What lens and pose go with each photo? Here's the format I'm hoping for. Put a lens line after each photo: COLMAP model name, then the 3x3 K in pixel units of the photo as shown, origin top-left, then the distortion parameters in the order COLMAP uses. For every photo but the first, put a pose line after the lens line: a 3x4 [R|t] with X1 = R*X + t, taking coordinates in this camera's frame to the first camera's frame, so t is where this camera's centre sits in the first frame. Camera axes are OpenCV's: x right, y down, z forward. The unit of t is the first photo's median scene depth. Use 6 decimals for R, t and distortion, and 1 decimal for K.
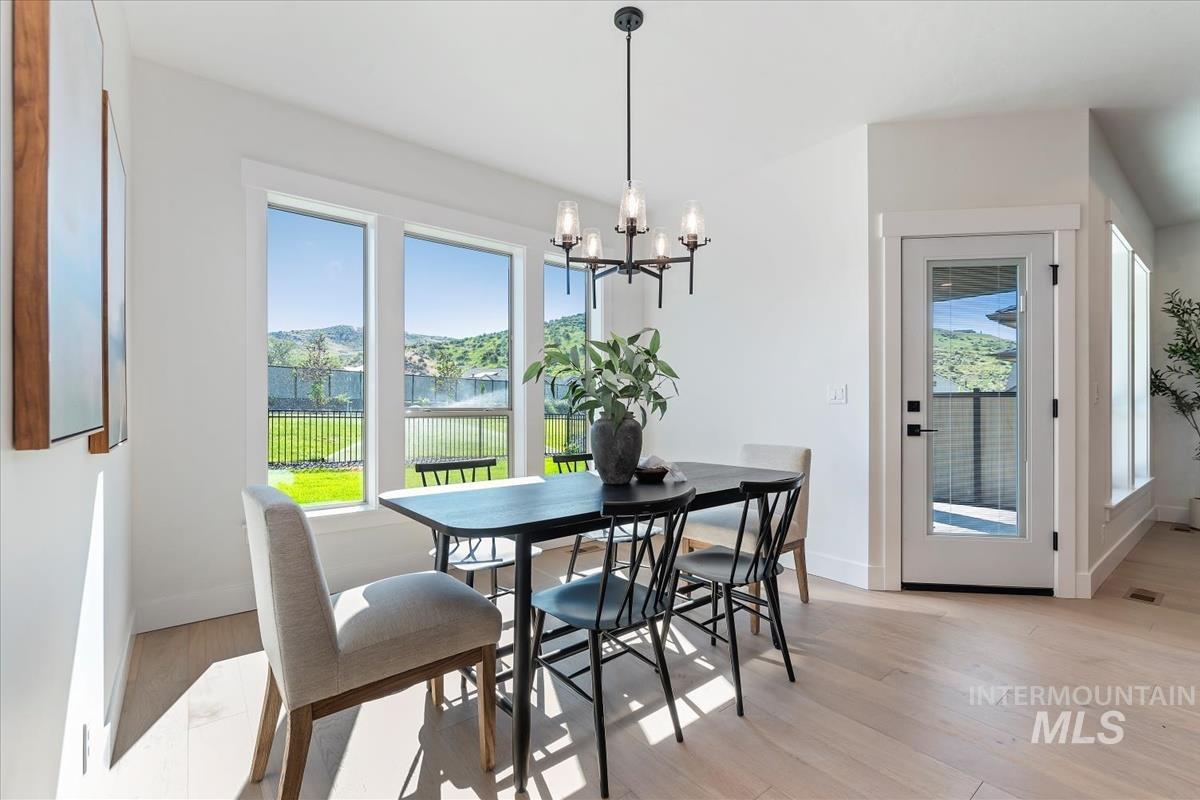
lens RADIAL K [[514.0, 0, 606.0], [0, 514.0, 402.7], [0, 0, 1]] dist [-0.001517, -0.000762]
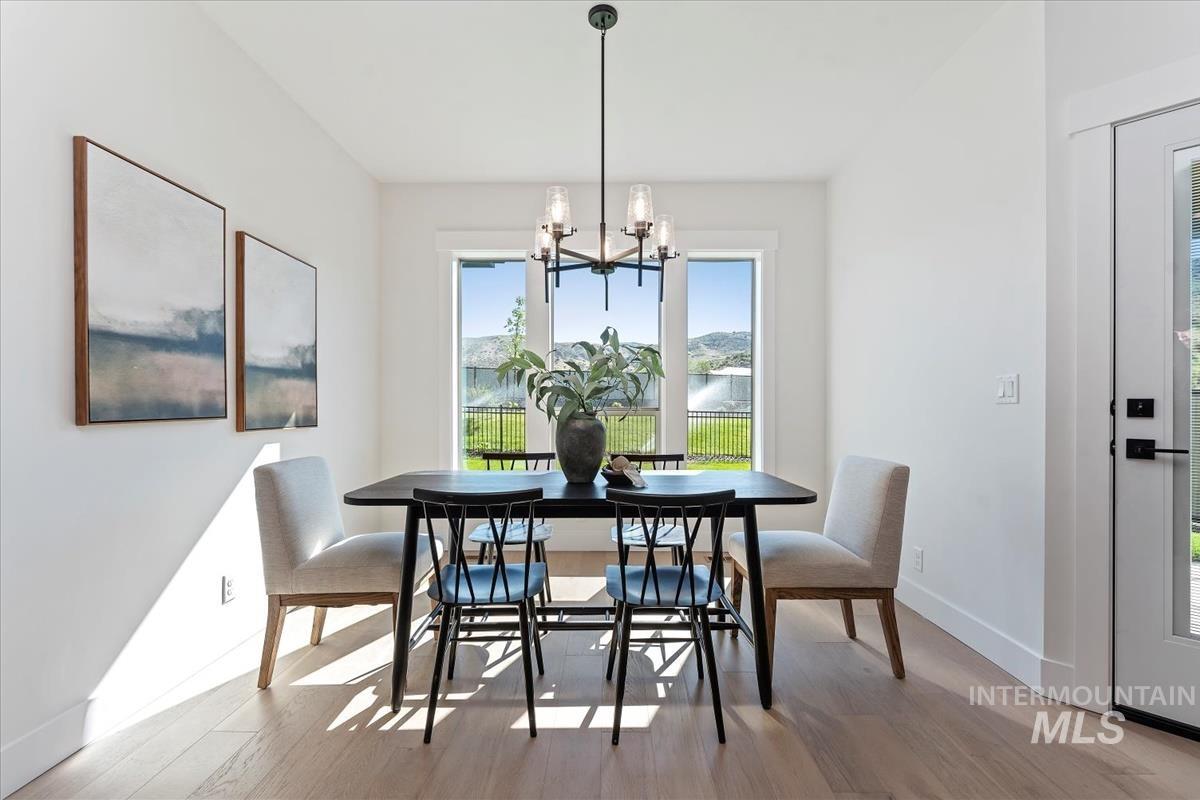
lens RADIAL K [[514.0, 0, 592.2], [0, 514.0, 405.0], [0, 0, 1]] dist [-0.001517, -0.000762]
pose [[0.776054, 0.000067, -0.630666, 0.481560], [0.003540, 0.999984, 0.004462, -0.001545], [0.630656, -0.005695, 0.776042, 0.156764]]
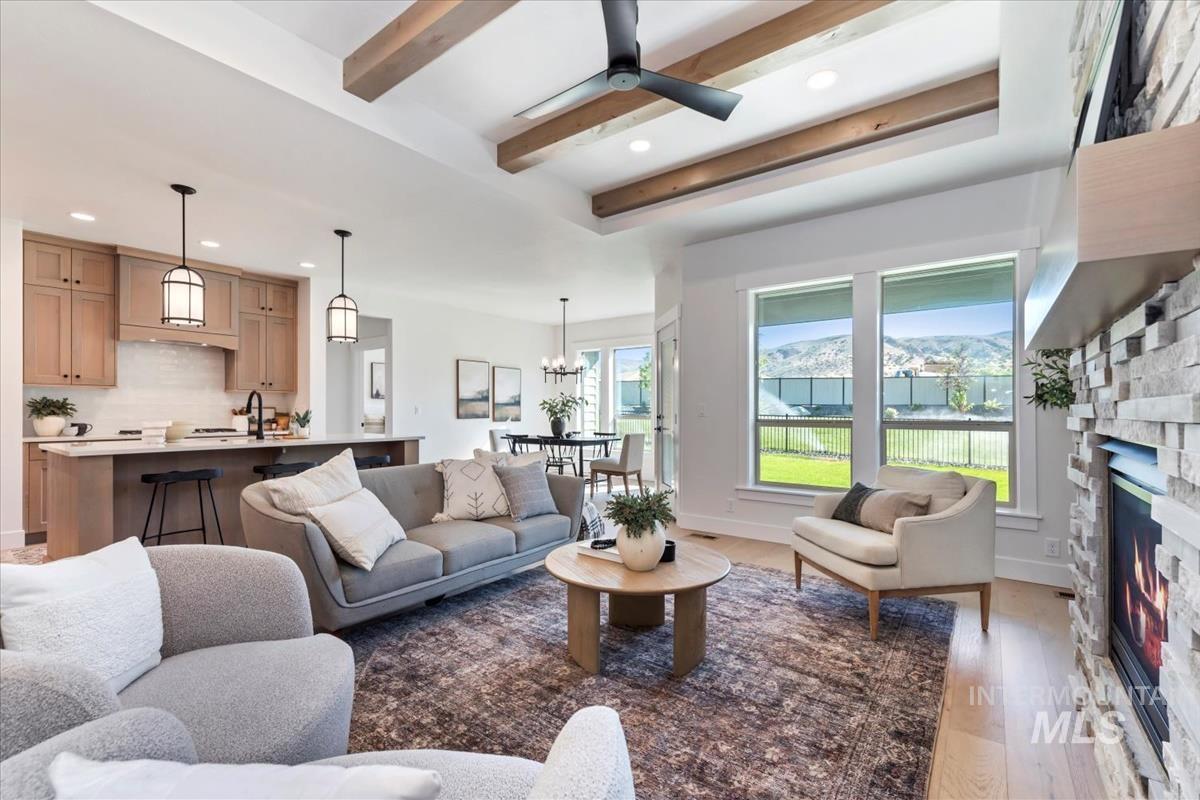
lens RADIAL K [[514.0, 0, 595.9], [0, 514.0, 407.2], [0, 0, 1]] dist [-0.001517, -0.000762]
pose [[0.251241, -0.007919, -0.967892, 2.454396], [0.009465, 0.999939, -0.005724, -0.017696], [0.967878, -0.007723, 0.251301, 0.258453]]
